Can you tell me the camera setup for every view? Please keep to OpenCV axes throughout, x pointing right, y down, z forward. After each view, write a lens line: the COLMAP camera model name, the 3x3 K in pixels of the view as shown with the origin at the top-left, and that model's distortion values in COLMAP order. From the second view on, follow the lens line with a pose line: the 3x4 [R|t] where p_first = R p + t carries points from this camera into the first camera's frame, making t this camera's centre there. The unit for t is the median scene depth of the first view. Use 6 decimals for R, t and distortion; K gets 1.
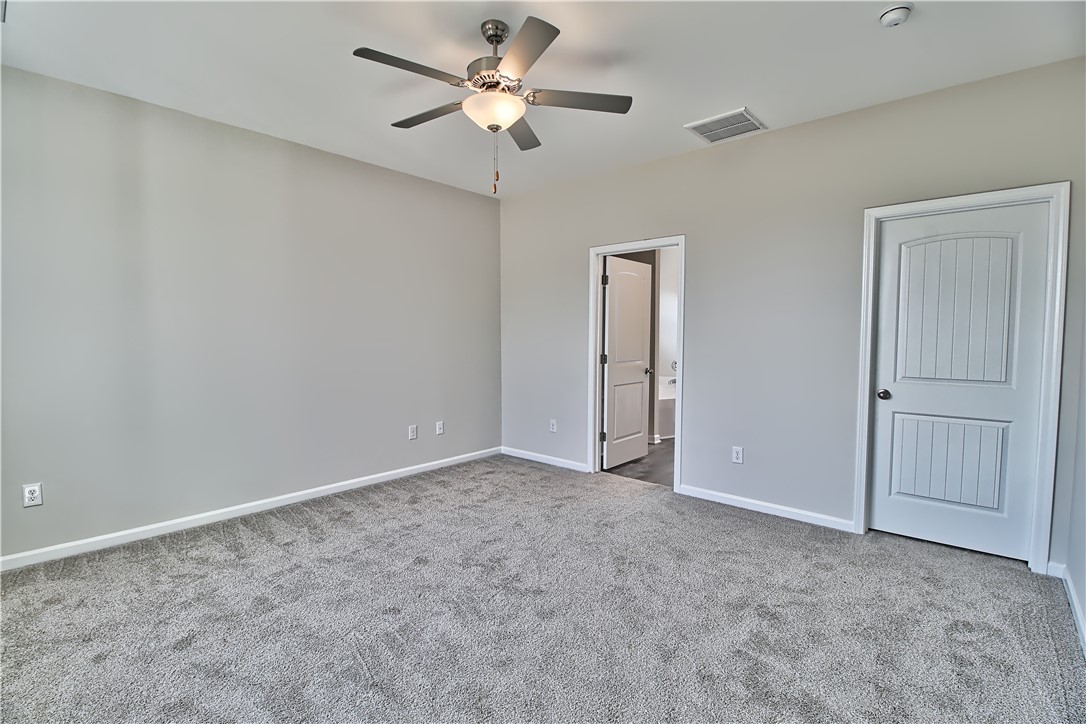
lens RADIAL K [[502.7, 0, 539.1], [0, 502.7, 362.4], [0, 0, 1]] dist [-0.000079, -0.012748]
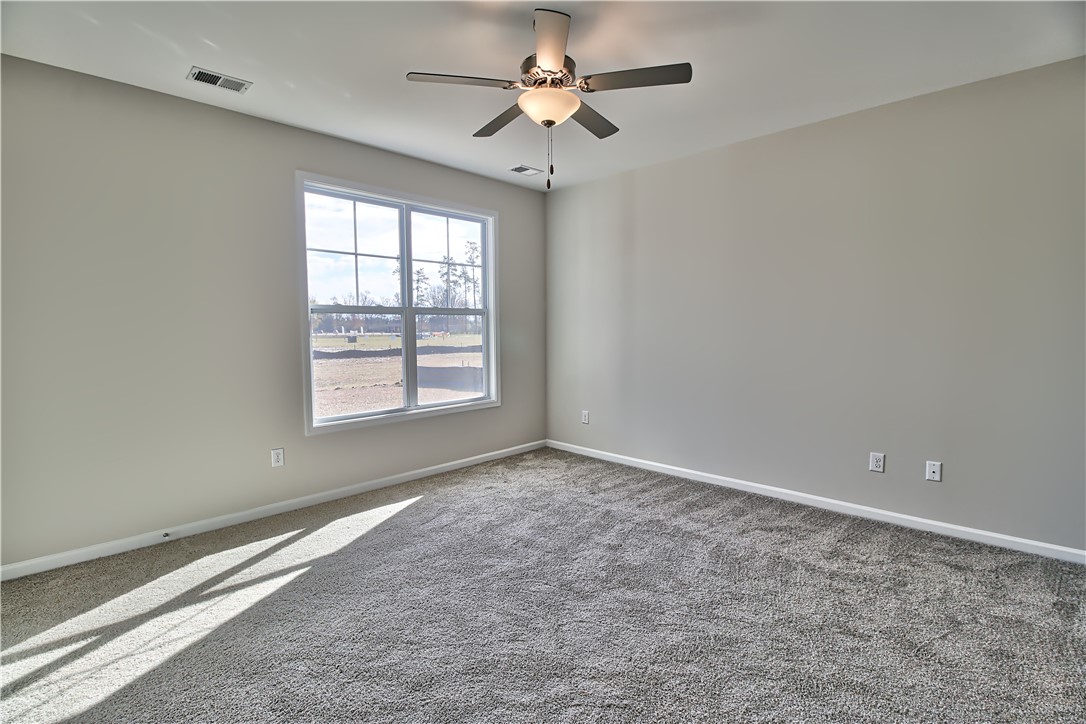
lens RADIAL K [[502.7, 0, 539.1], [0, 502.7, 362.4], [0, 0, 1]] dist [-0.000079, -0.012748]
pose [[-0.050272, 0.064886, -0.996626, 0.679002], [-0.050770, 0.996431, 0.067435, -0.039366], [0.997444, 0.053988, -0.046799, 0.763309]]
